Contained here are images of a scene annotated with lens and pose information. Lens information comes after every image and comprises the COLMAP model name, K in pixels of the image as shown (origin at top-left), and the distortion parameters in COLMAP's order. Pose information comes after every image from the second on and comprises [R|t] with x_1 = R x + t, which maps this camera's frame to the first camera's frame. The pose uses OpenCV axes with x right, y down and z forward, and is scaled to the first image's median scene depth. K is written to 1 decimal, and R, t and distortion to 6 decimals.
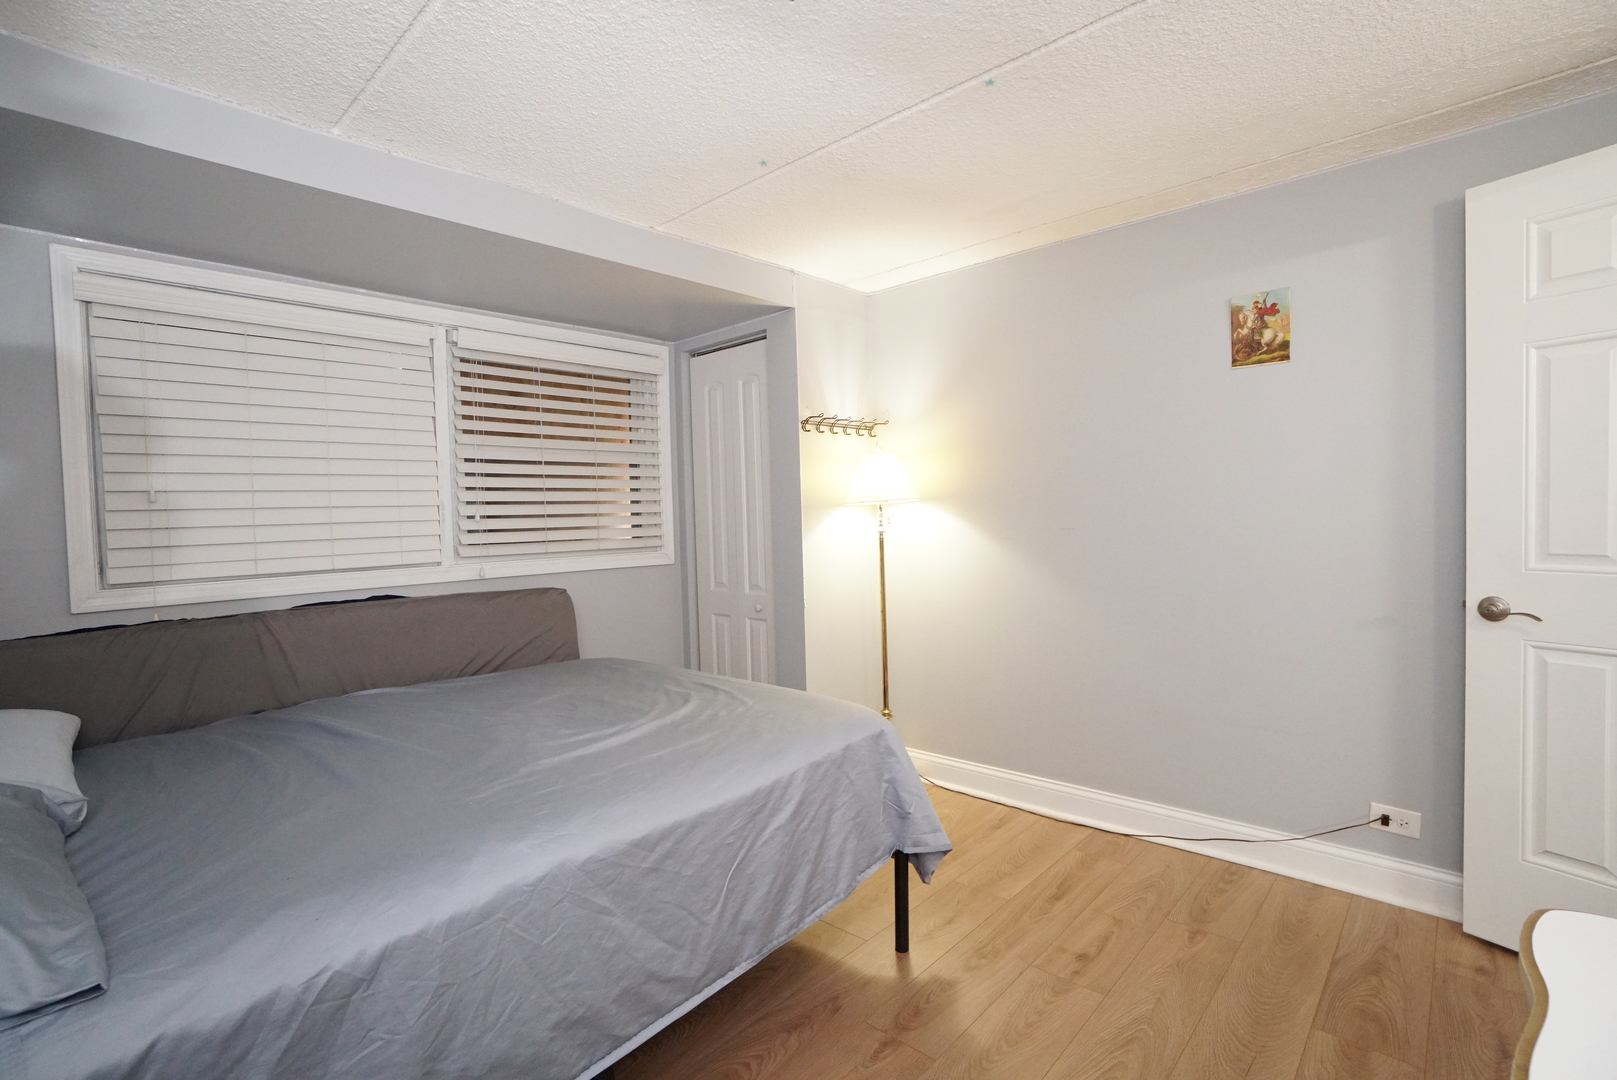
lens RADIAL K [[747.5, 0, 807.8], [0, 747.5, 526.7], [0, 0, 1]] dist [-0.072344, 0.035528]
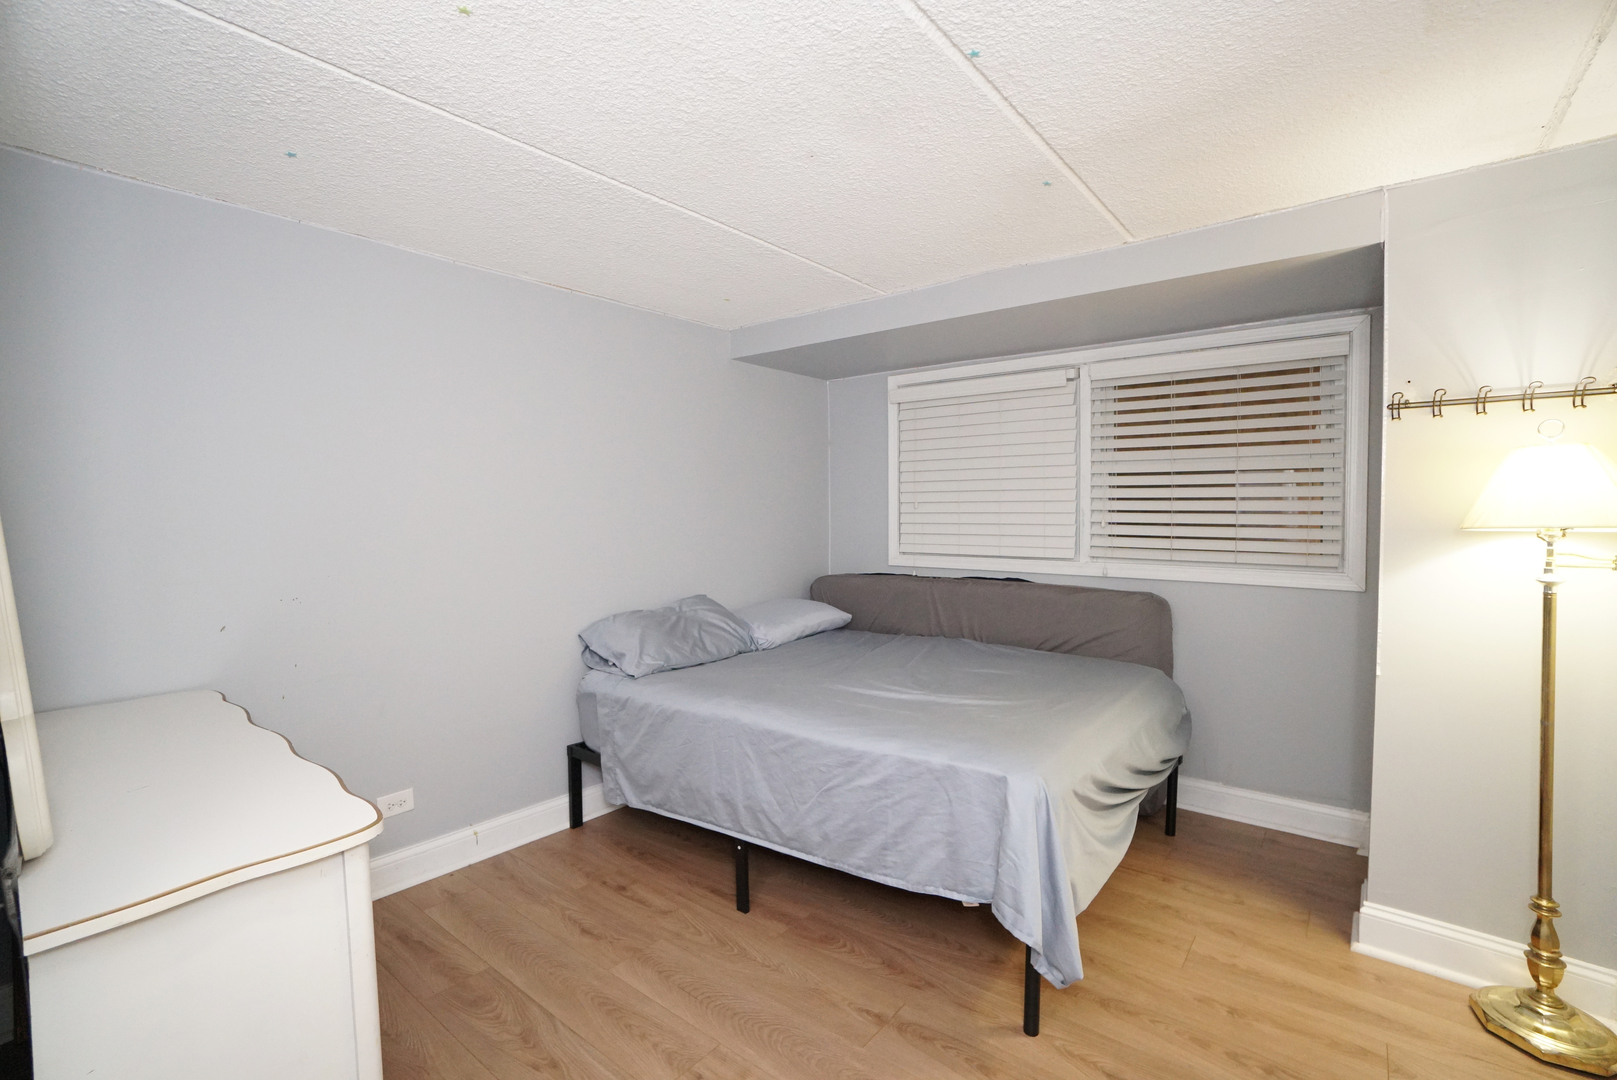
lens RADIAL K [[718.4, 0, 807.0], [0, 718.4, 532.7], [0, 0, 1]] dist [-0.065515, 0.024613]
pose [[0.072058, 0.060575, -0.995559, 0.926655], [-0.020738, 0.998029, 0.059224, -0.080731], [0.997185, 0.016378, 0.073172, 0.652915]]
